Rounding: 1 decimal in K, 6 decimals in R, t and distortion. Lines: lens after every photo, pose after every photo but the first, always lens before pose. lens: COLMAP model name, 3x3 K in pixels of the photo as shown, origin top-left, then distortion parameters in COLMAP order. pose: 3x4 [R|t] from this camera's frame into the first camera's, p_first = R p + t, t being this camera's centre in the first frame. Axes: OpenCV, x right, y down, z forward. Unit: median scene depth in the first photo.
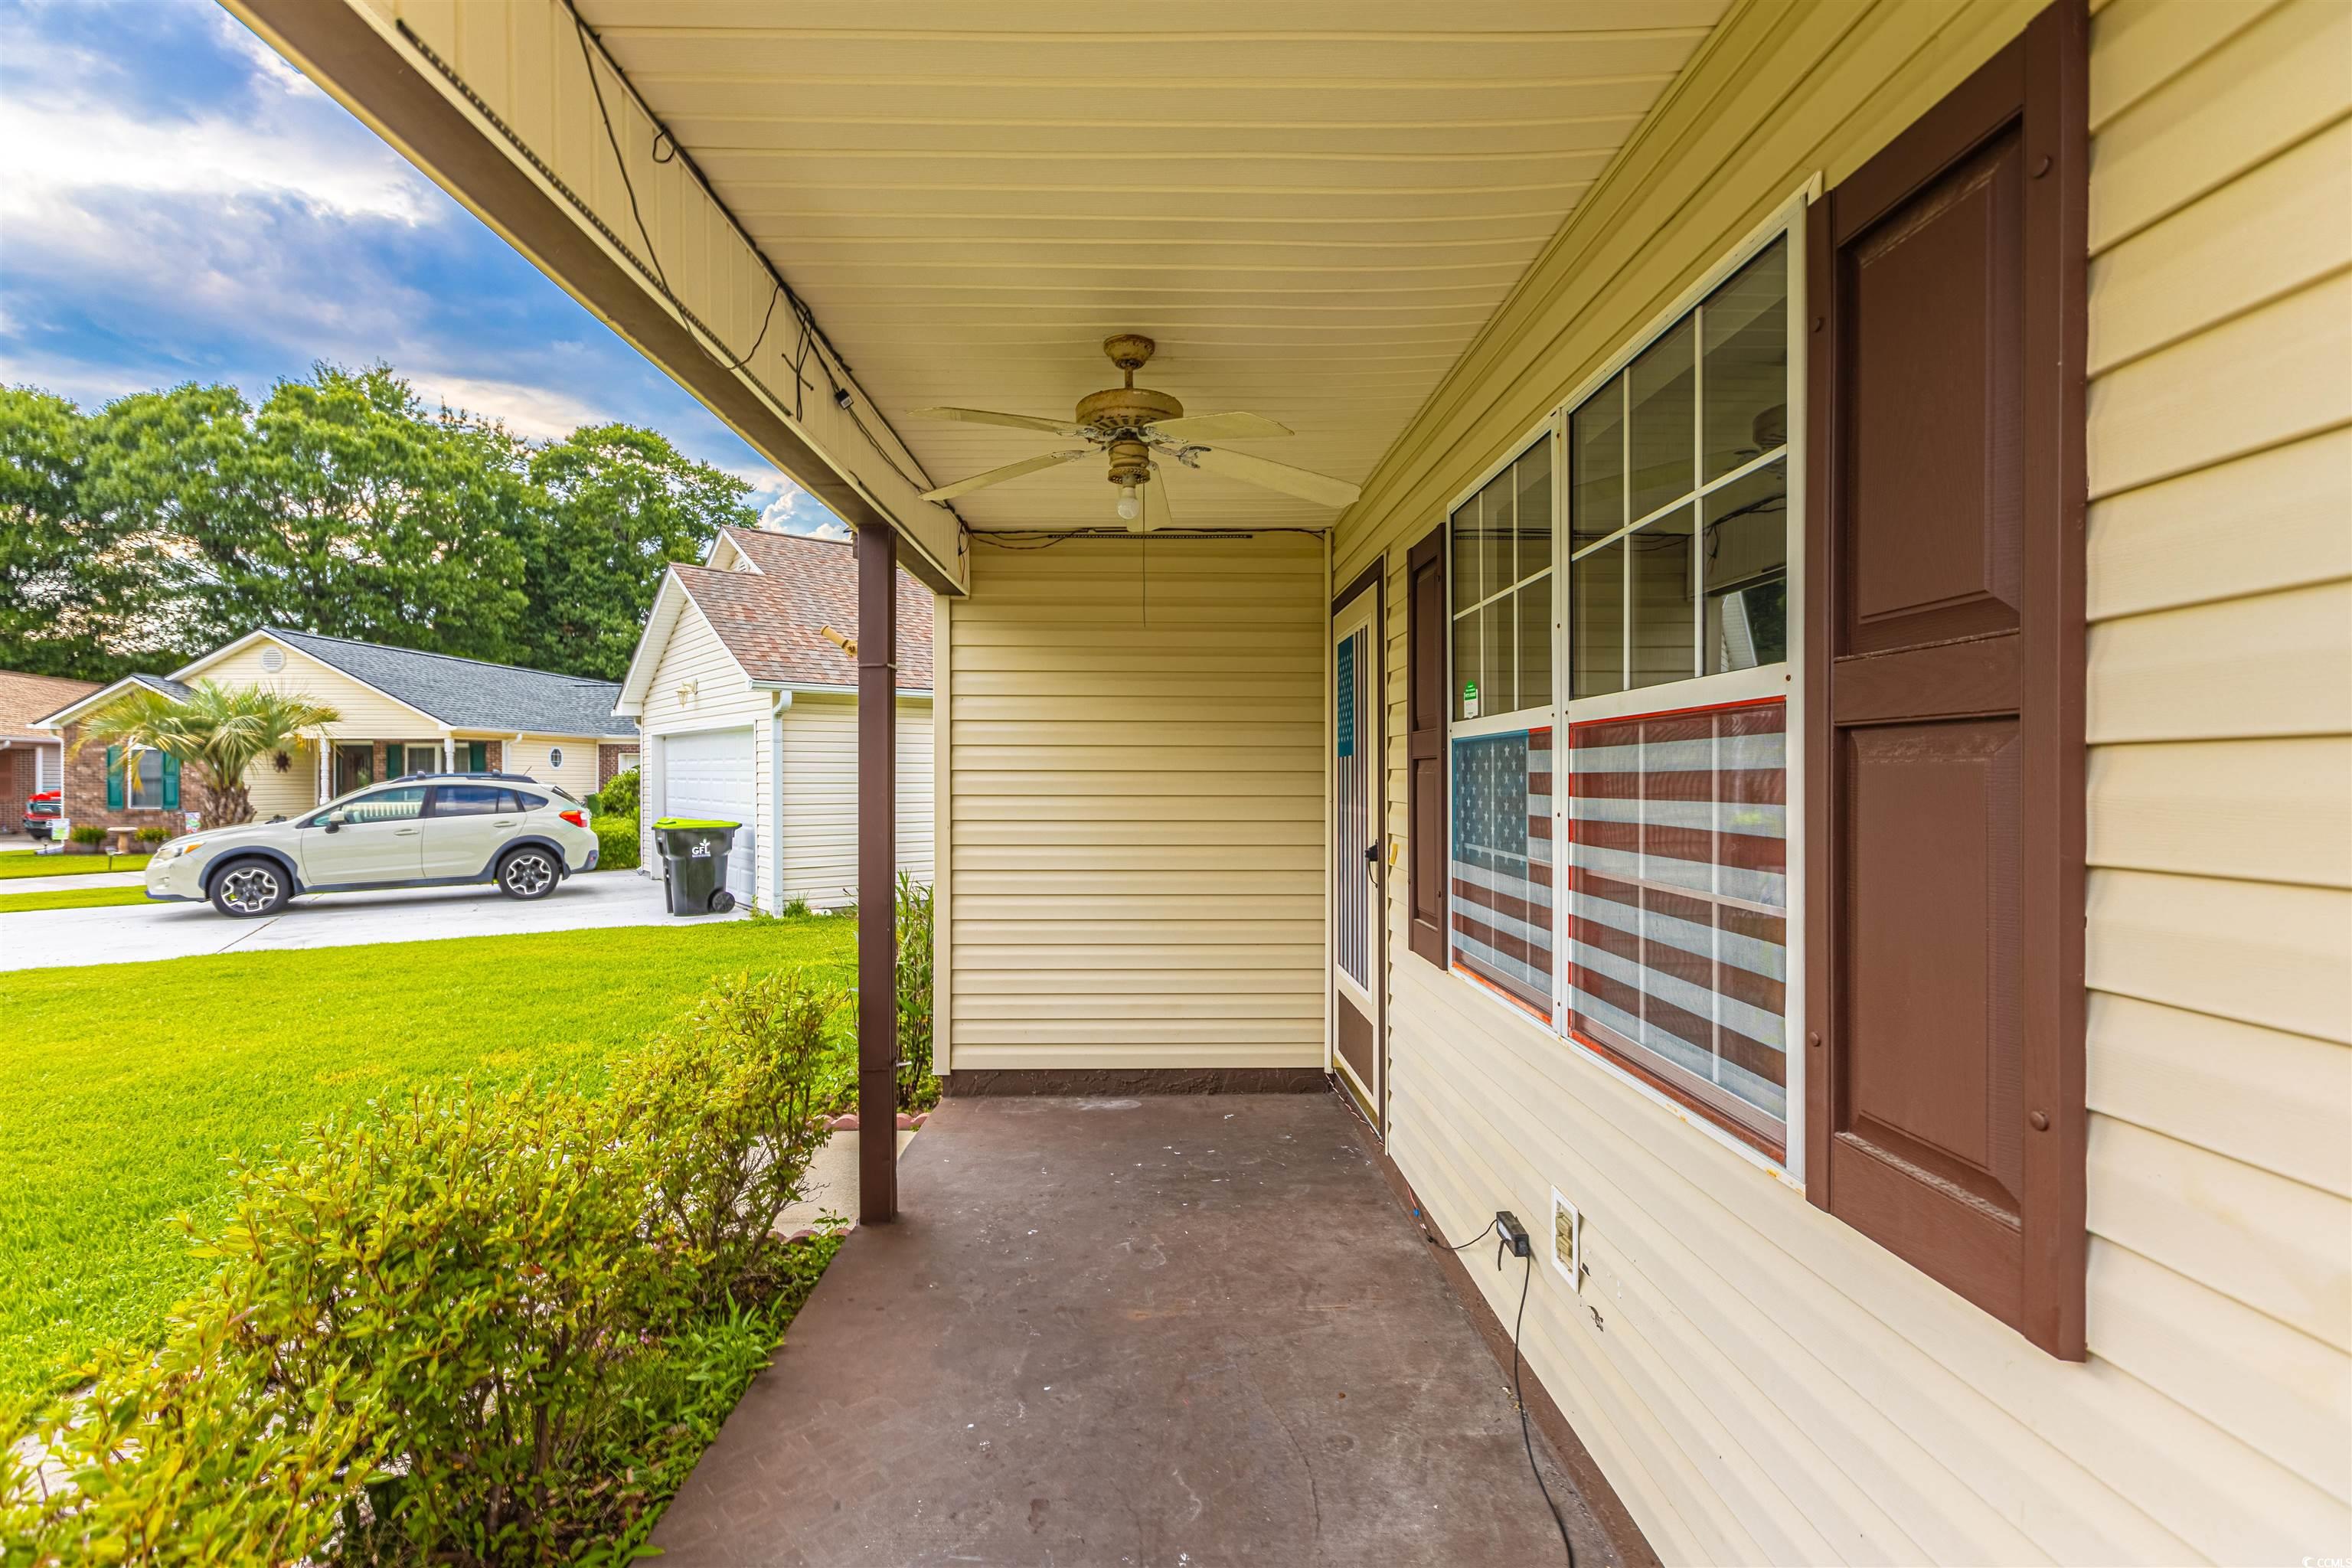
lens RADIAL K [[1038.0, 0, 1172.7], [0, 1038.0, 788.5], [0, 0, 1]] dist [0.000034, 0.000294]
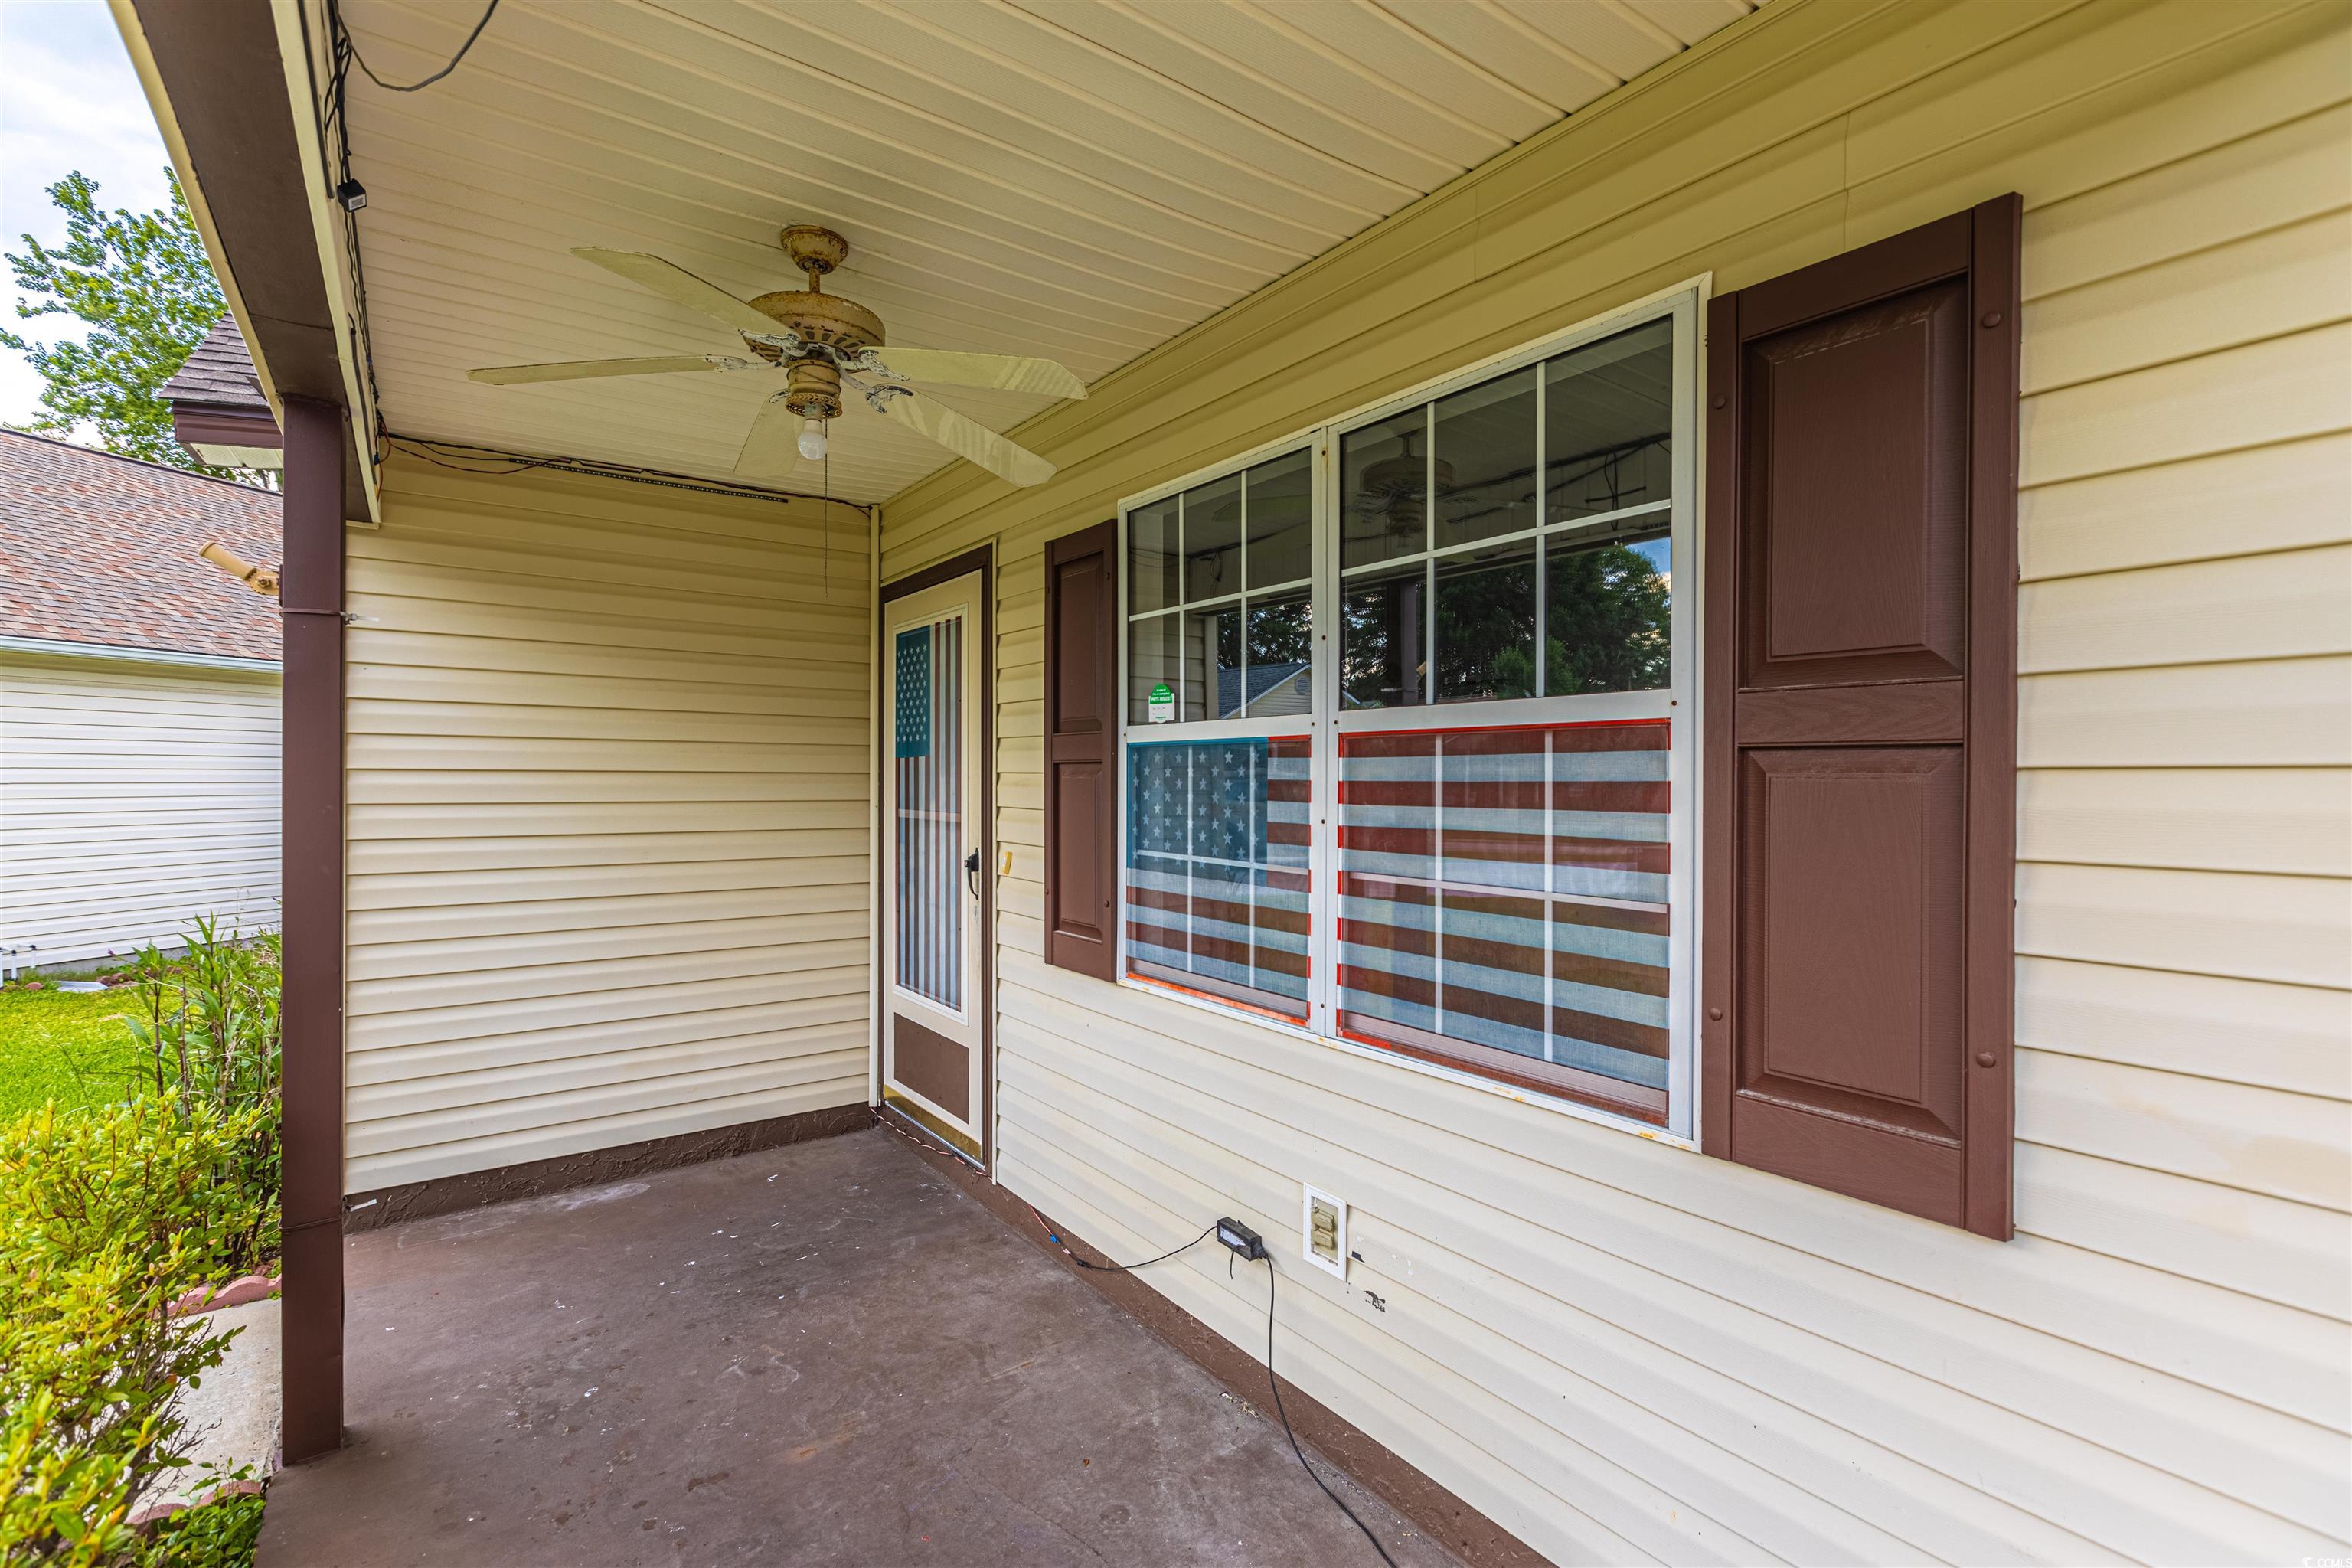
lens RADIAL K [[1040.9, 0, 1176.0], [0, 1040.9, 784.0], [0, 0, 1]] dist [-0.001551, -0.000148]
pose [[0.824743, -0.001033, 0.565506, -0.265909], [0.002660, 0.999994, -0.002052, -0.008042], [-0.565501, 0.003197, 0.824742, 0.184657]]
